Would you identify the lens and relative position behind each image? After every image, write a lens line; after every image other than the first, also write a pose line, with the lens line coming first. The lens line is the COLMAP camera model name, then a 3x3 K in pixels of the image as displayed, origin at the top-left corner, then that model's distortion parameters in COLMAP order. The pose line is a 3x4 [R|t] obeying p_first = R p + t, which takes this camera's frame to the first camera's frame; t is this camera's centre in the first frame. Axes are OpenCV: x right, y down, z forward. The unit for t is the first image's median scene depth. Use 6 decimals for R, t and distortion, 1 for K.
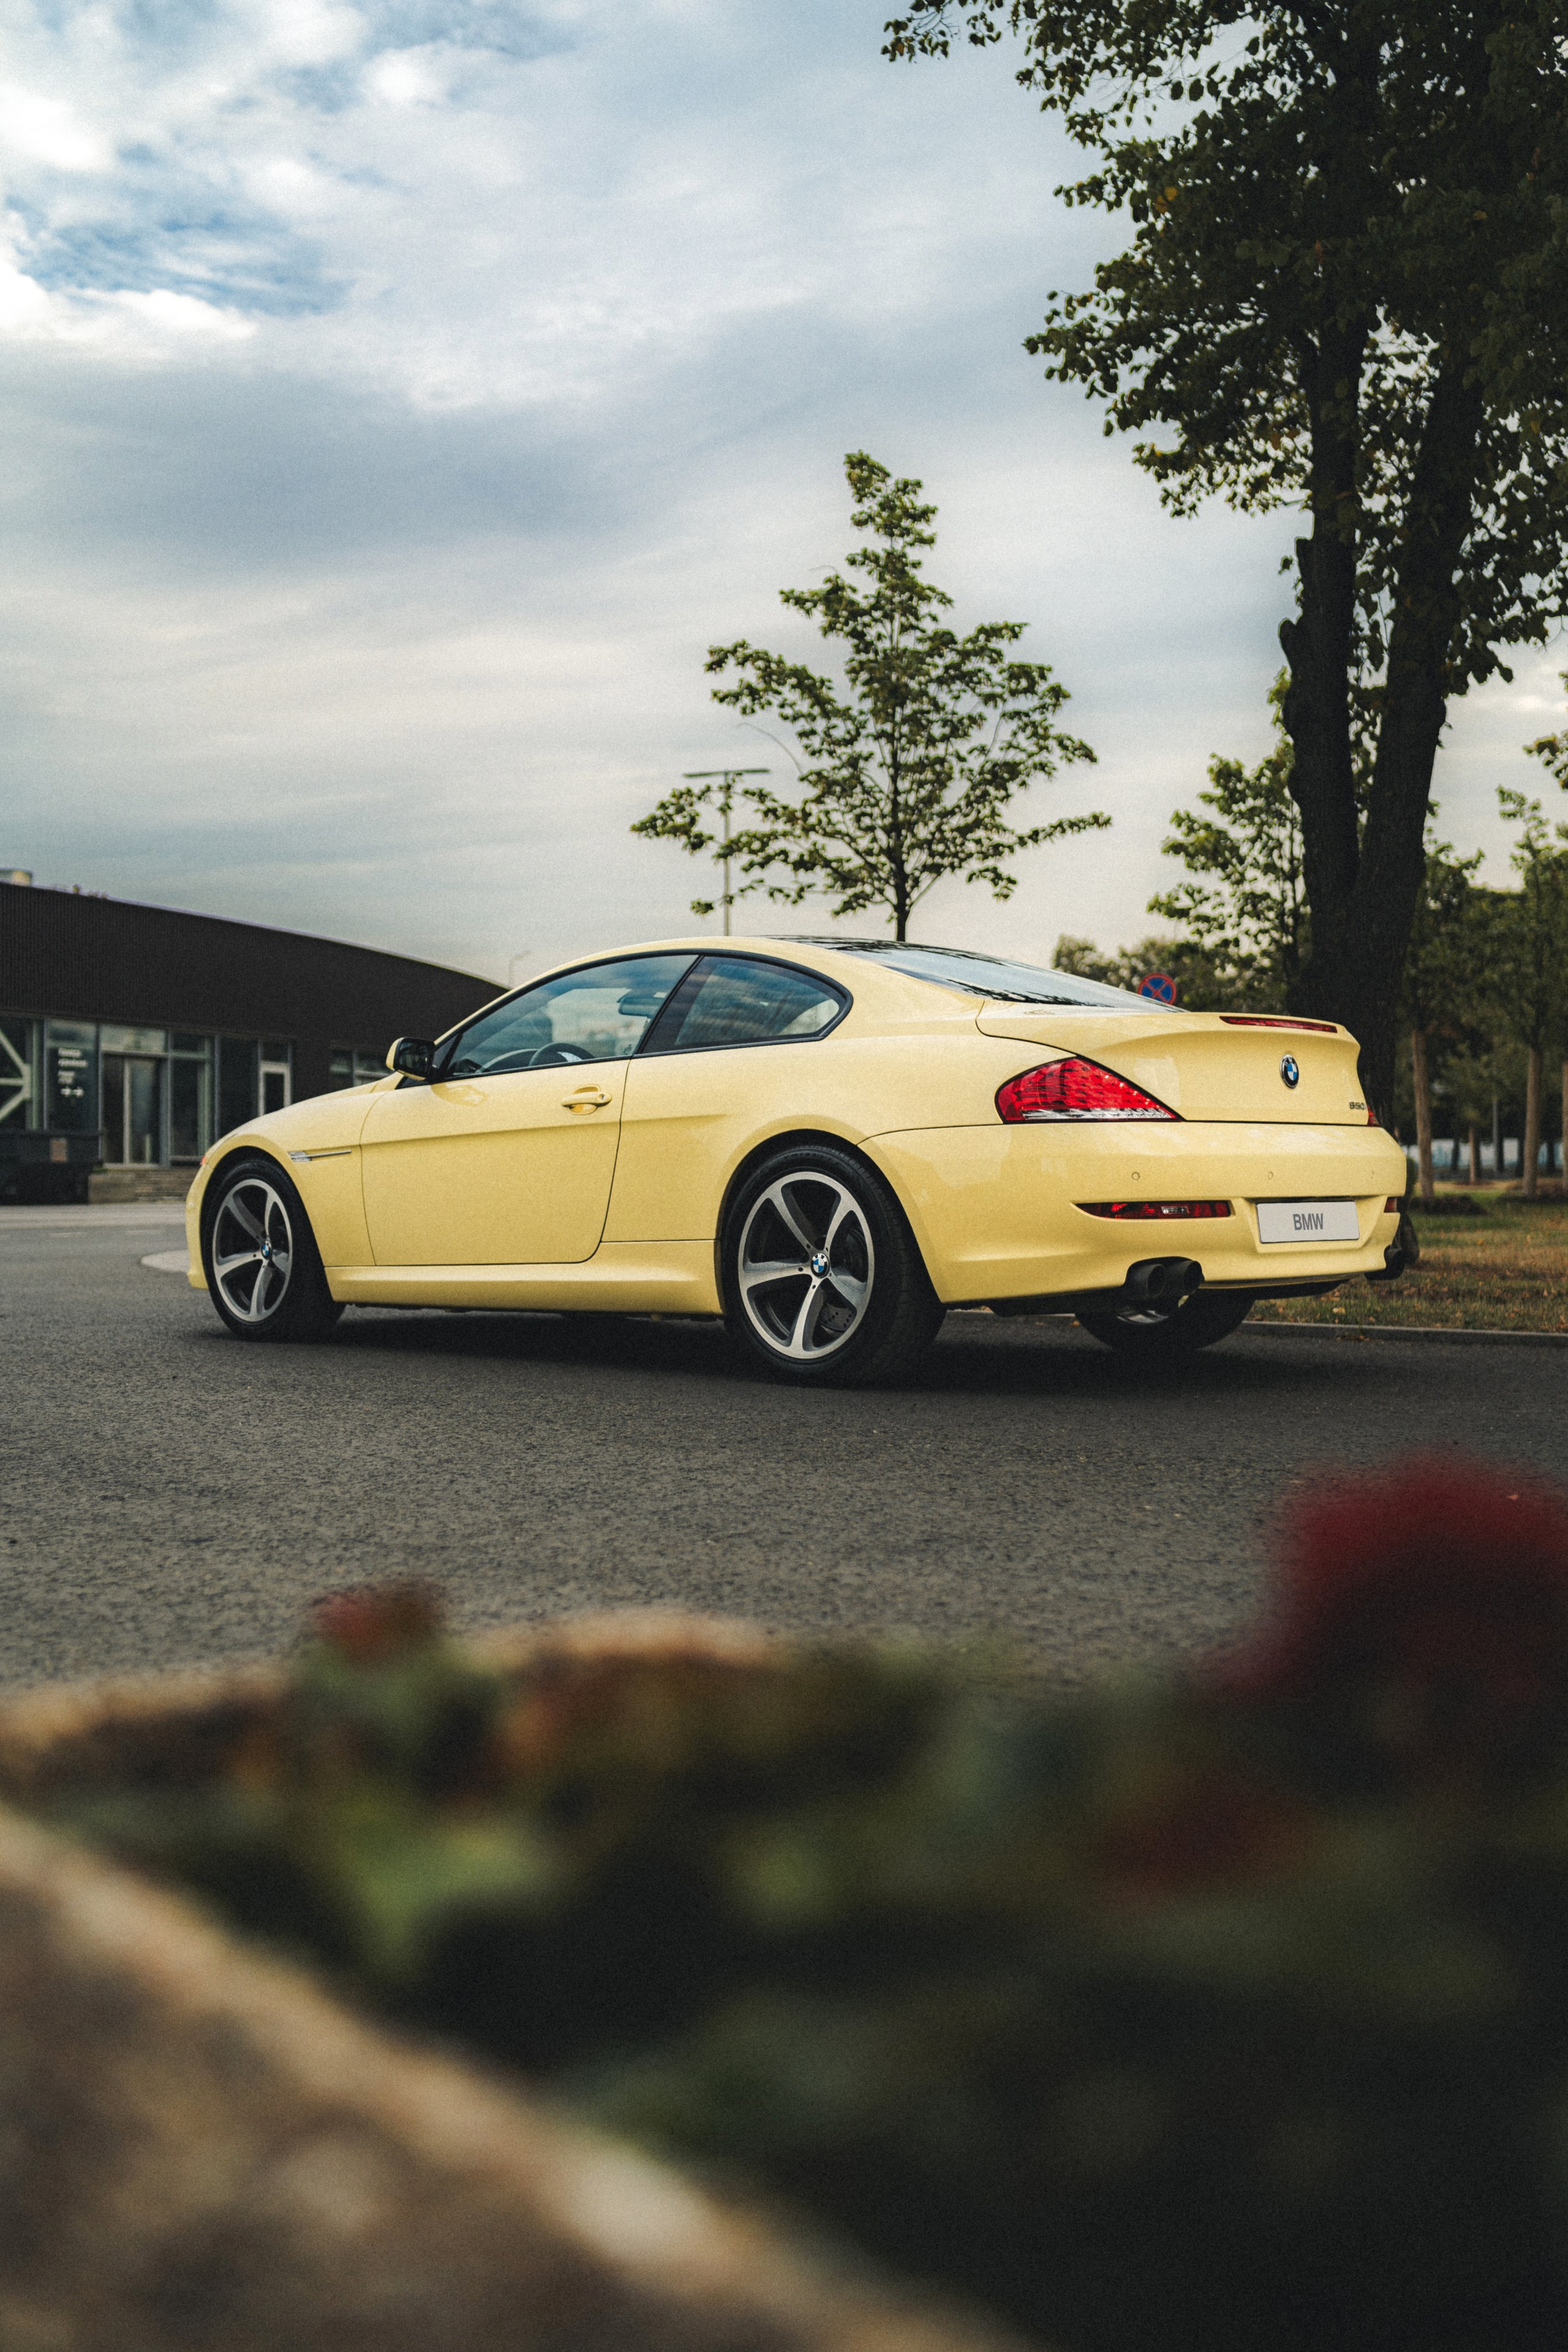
lens RADIAL K [[2390.3, 0, 771.8], [0, 2390.3, 1198.3], [0, 0, 1]] dist [0.011055, 0.000000]
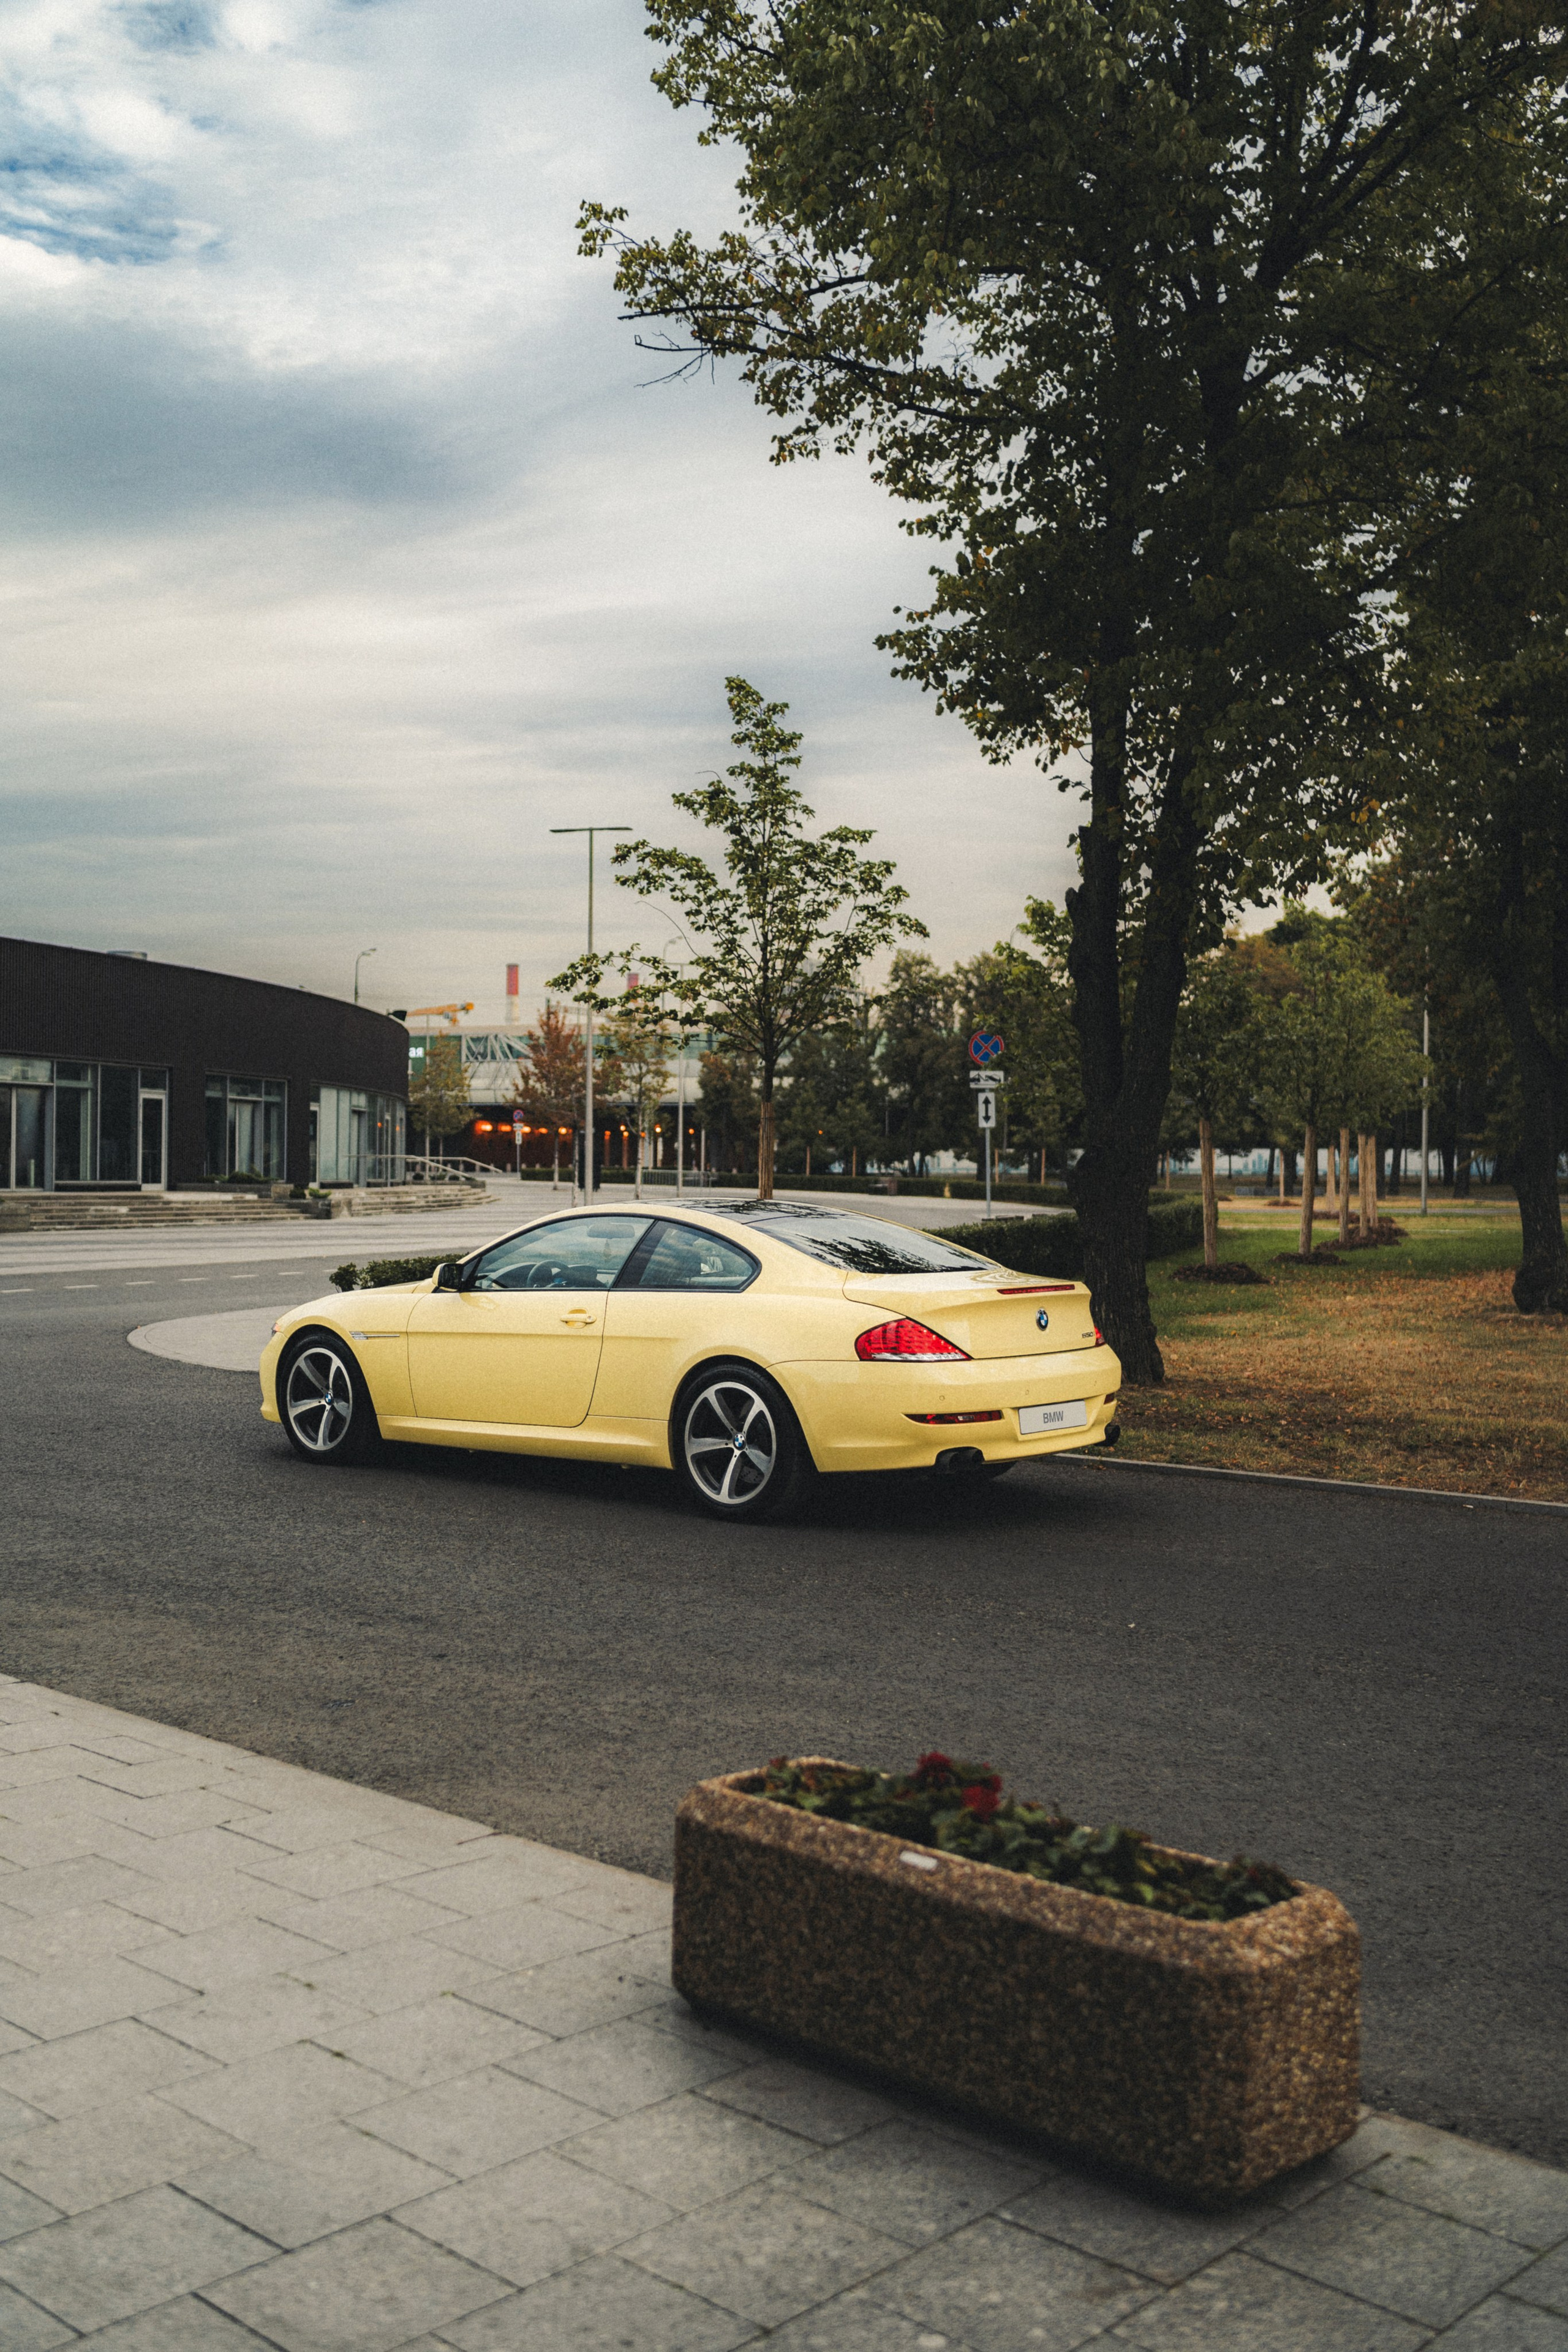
lens RADIAL K [[2390.3, 0, 791.1], [0, 2390.3, 1155.3], [0, 0, 1]] dist [0.011055, 0.000000]
pose [[0.997047, 0.012407, 0.075779, -0.032848], [-0.011403, 0.999841, -0.013677, -0.068099], [-0.075936, 0.012772, 0.997031, -0.269721]]
